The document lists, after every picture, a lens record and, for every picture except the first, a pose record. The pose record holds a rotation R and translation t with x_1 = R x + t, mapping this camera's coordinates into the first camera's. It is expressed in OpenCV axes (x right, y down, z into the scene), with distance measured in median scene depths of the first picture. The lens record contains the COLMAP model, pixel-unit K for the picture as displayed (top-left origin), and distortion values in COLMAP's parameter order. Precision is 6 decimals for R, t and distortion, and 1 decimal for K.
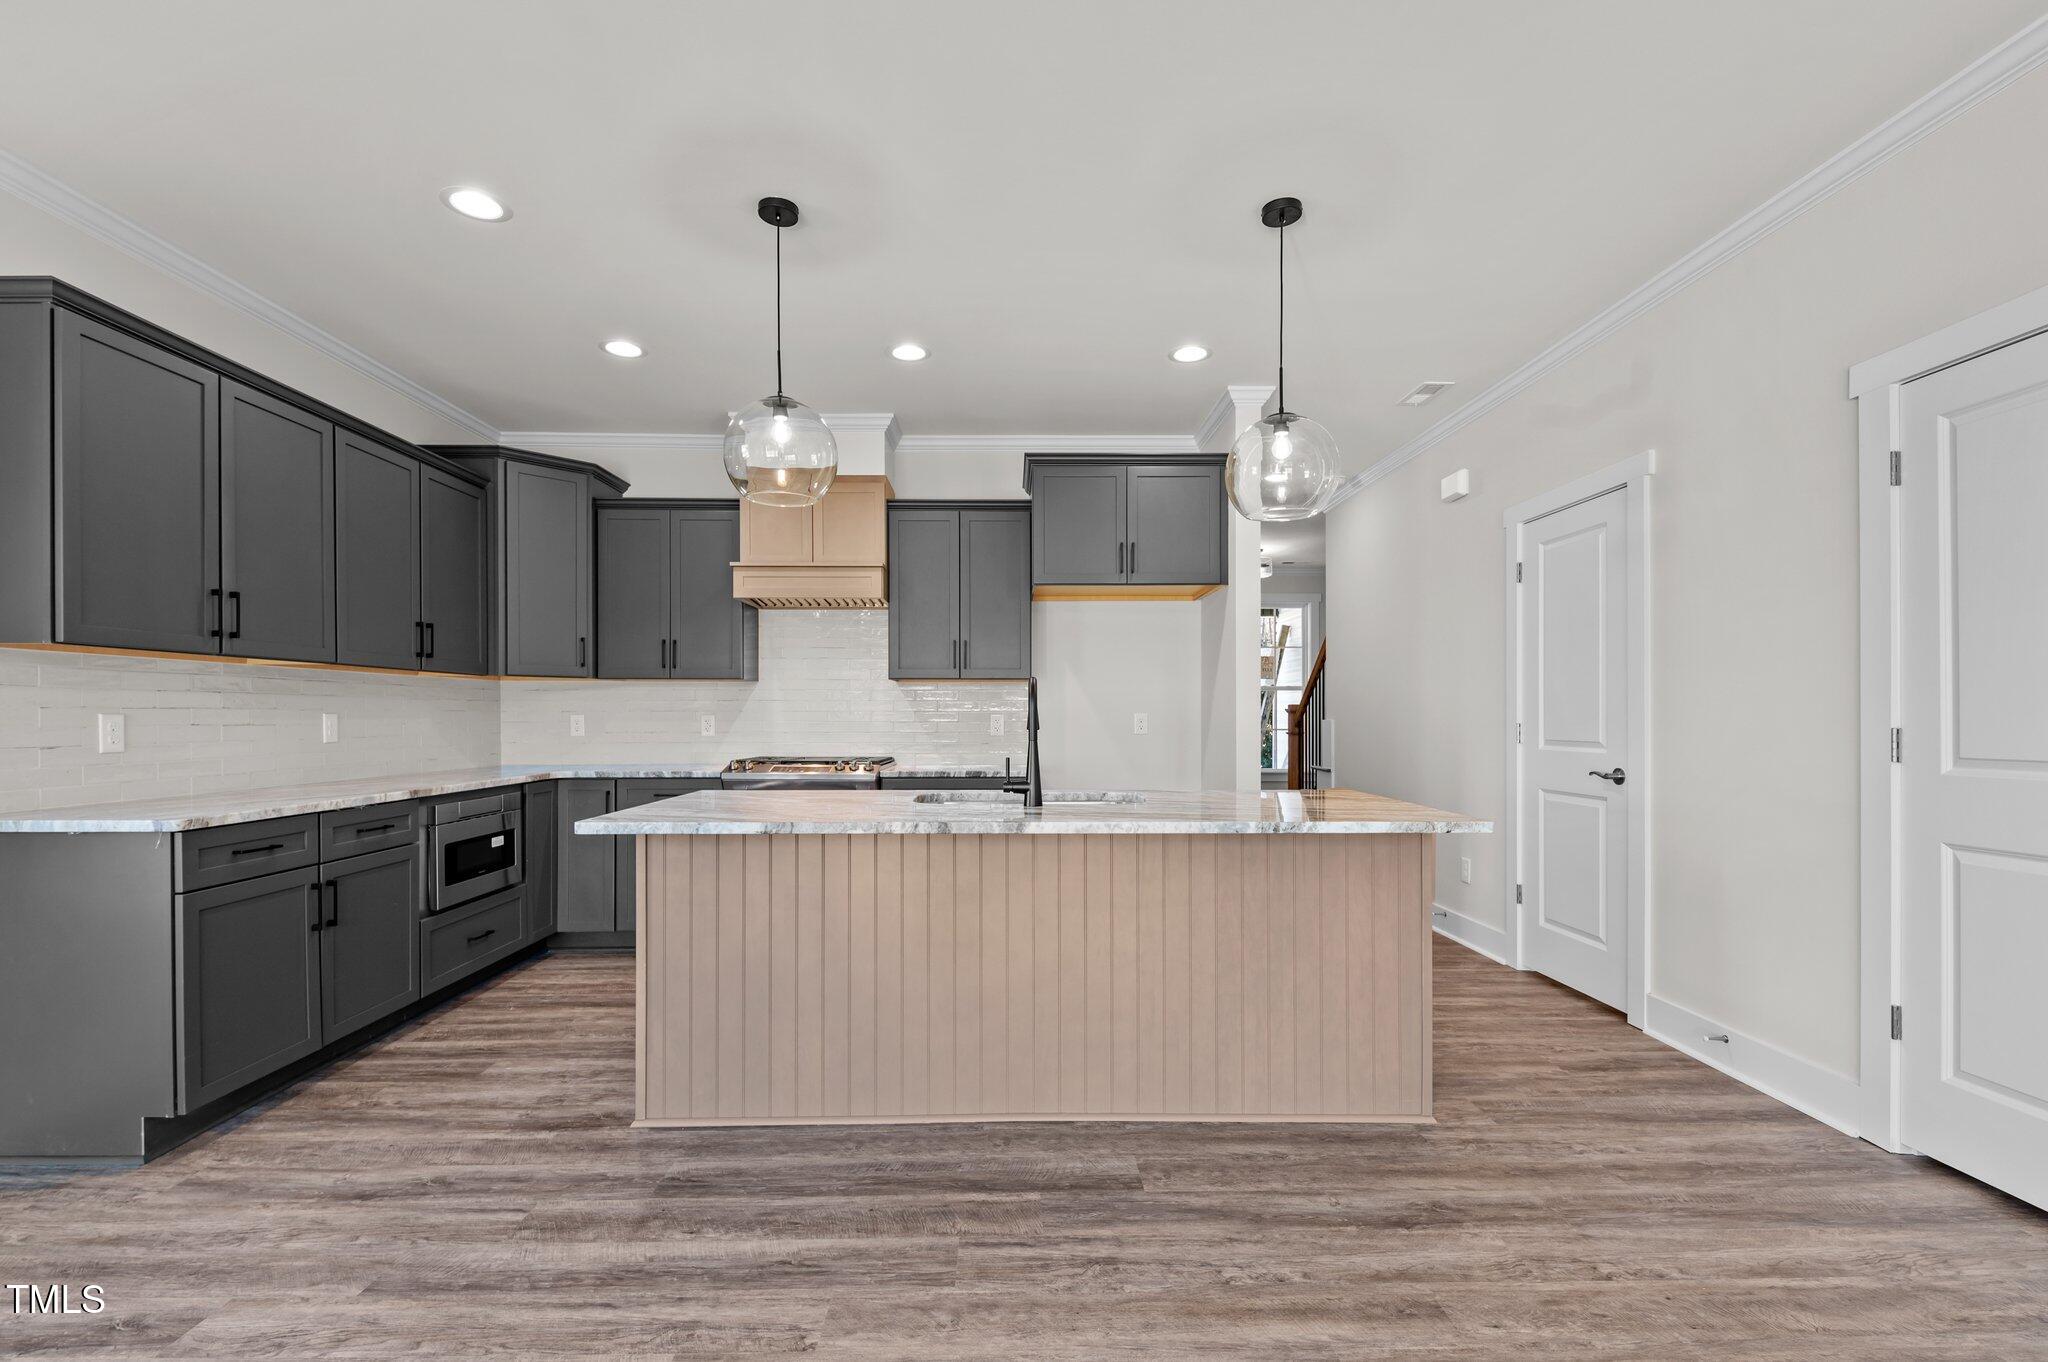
lens RADIAL K [[895.7, 0, 1020.4], [0, 895.7, 717.4], [0, 0, 1]] dist [0.014130, -0.011033]
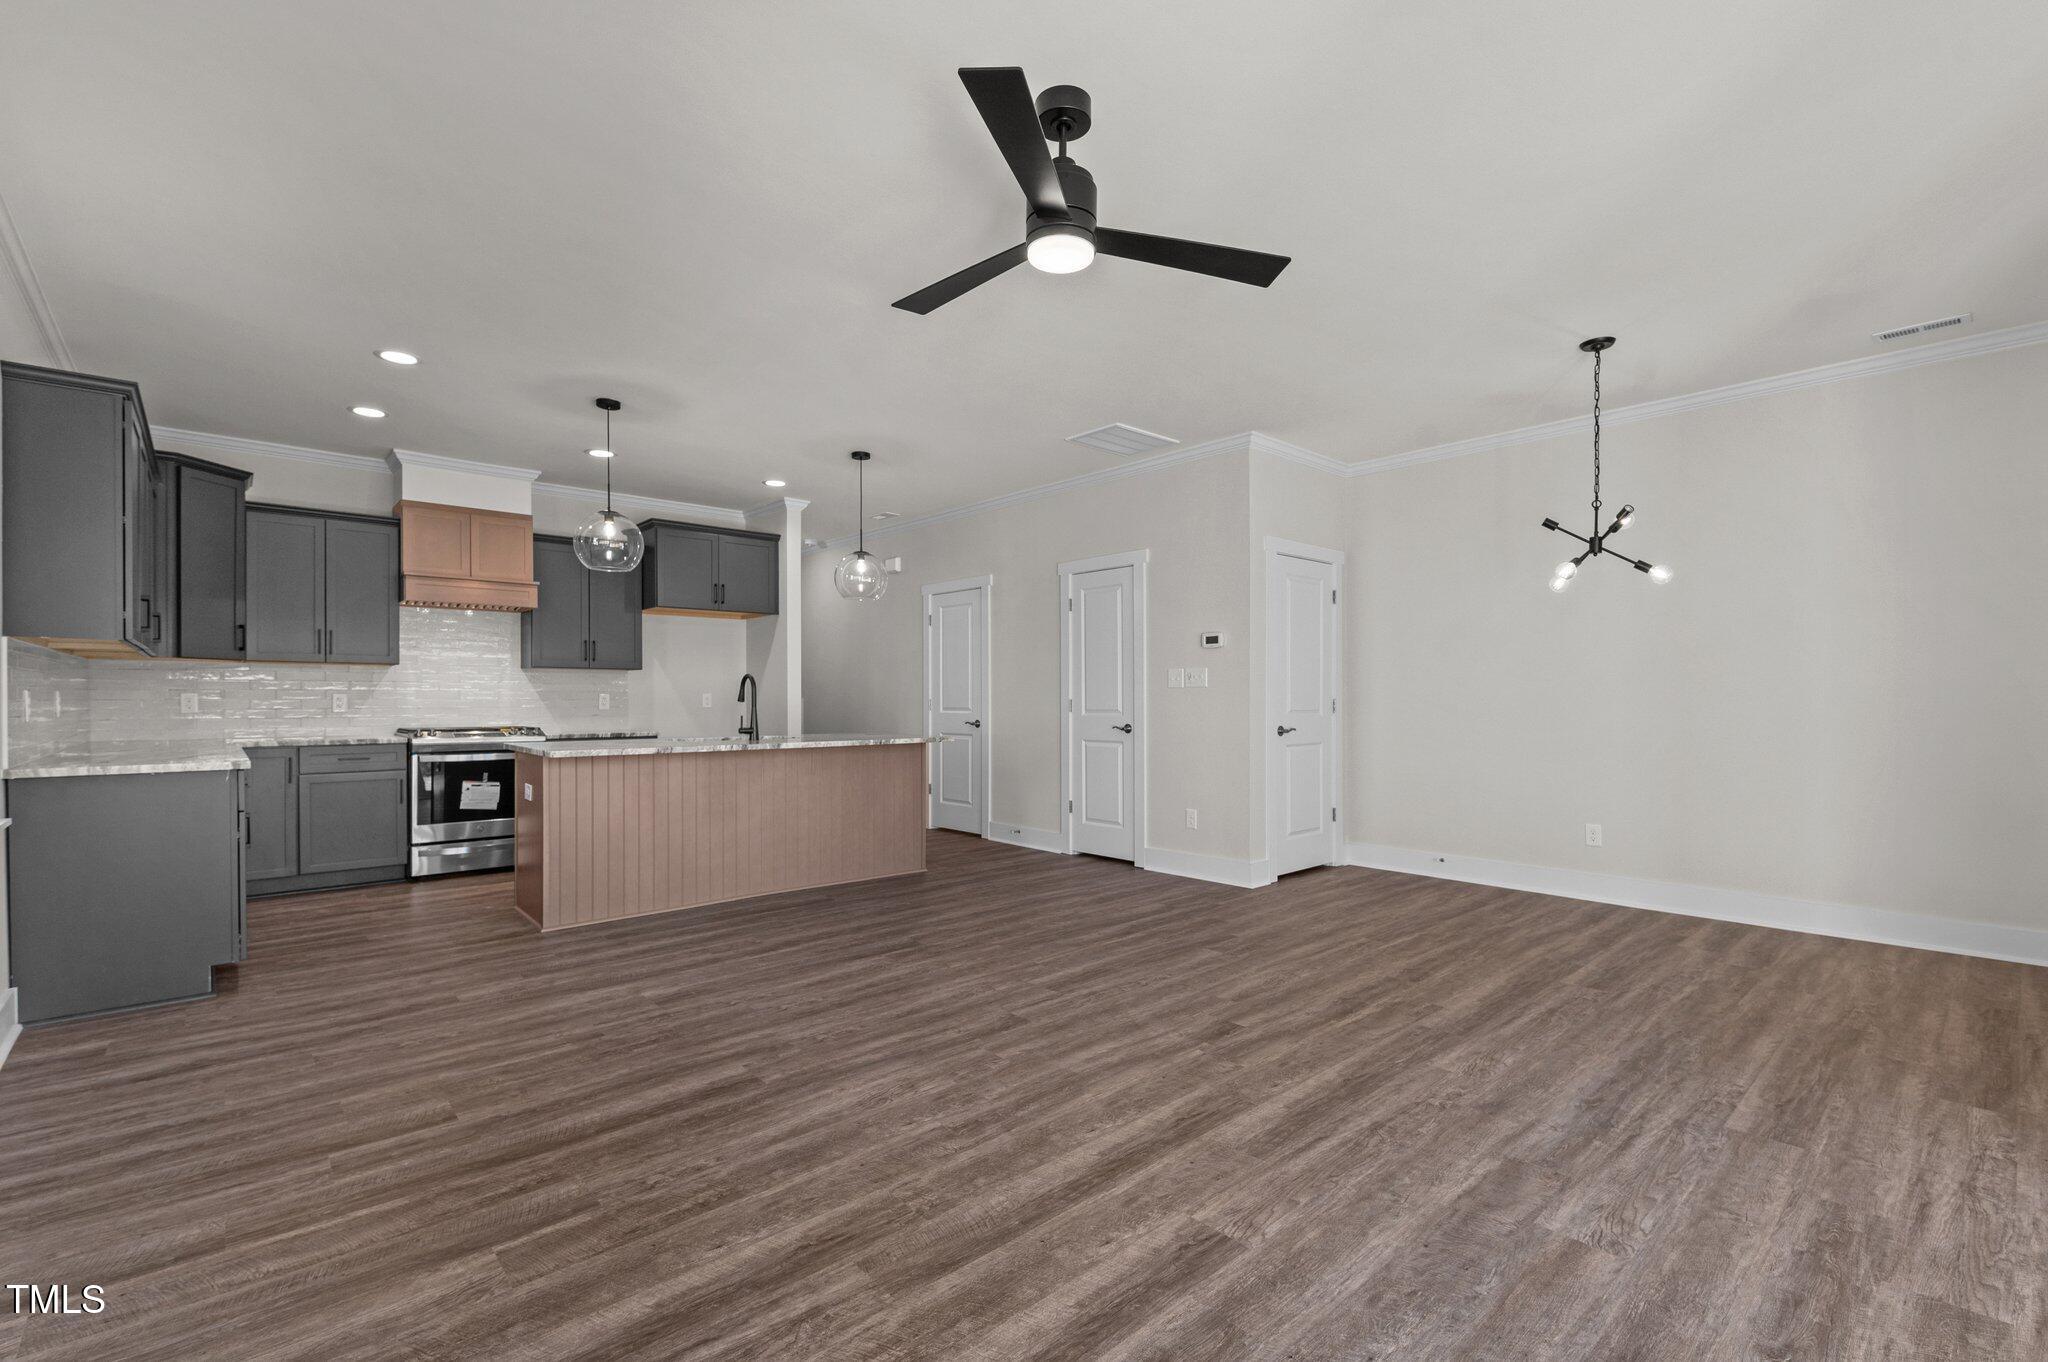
lens RADIAL K [[890.1, 0, 1013.8], [0, 890.1, 694.4], [0, 0, 1]] dist [0.012708, -0.010071]
pose [[0.763145, 0.002629, 0.646223, -0.803909], [0.000591, 0.999988, -0.004766, 0.008501], [-0.646228, 0.004019, 0.763134, -0.844418]]
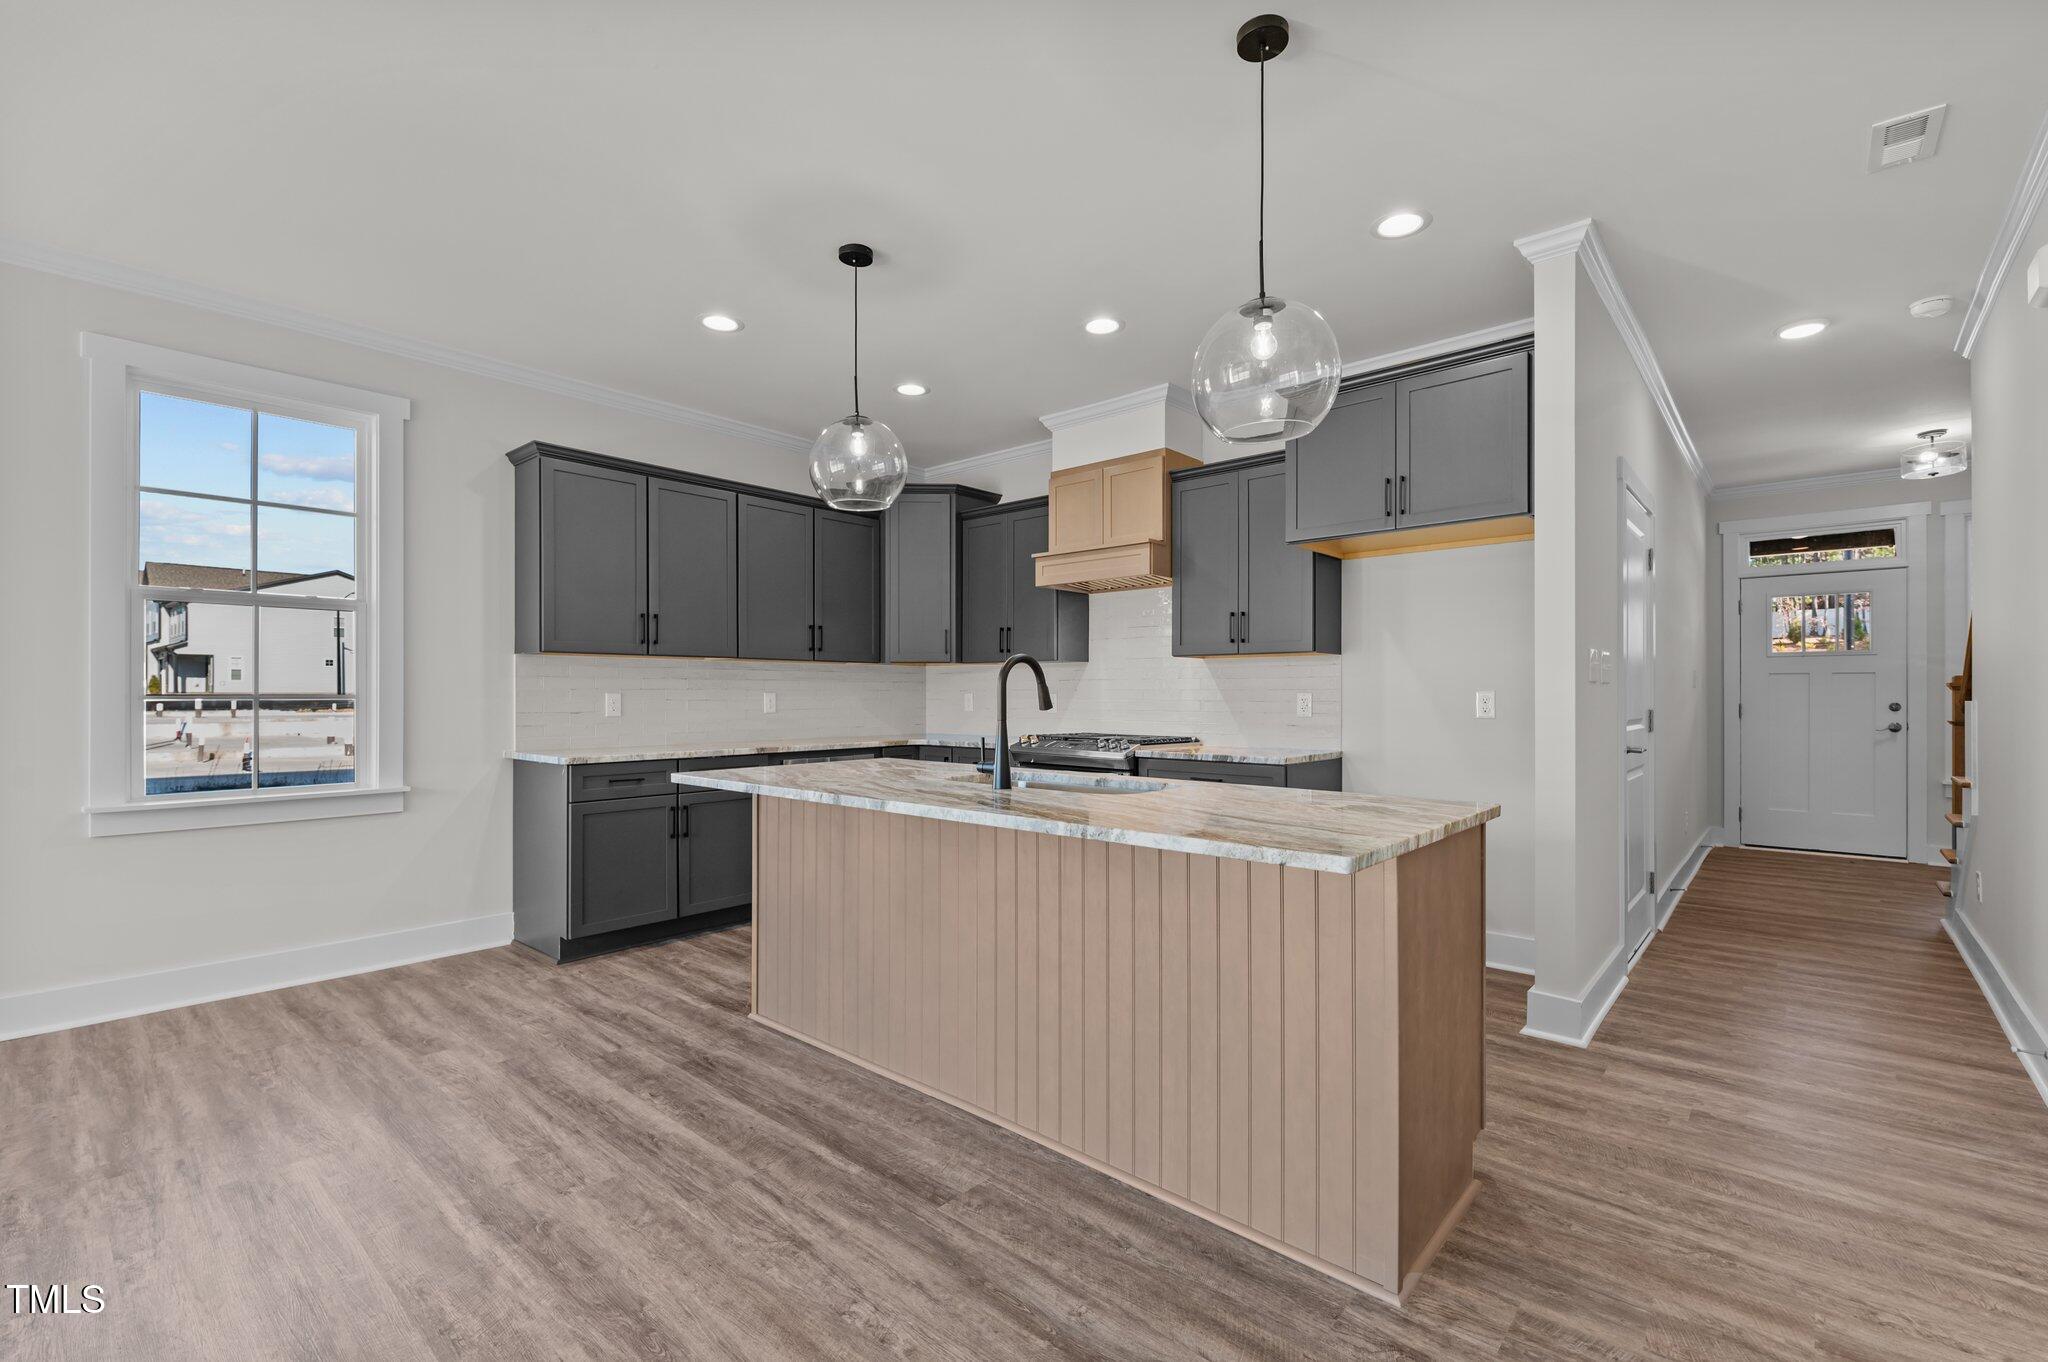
lens RADIAL K [[890.1, 0, 1013.8], [0, 890.1, 694.4], [0, 0, 1]] dist [0.012708, -0.010071]
pose [[0.739021, 0.000157, -0.673683, 0.658901], [-0.001107, 0.999999, -0.000981, -0.000716], [0.673682, 0.001471, 0.739020, 0.302098]]
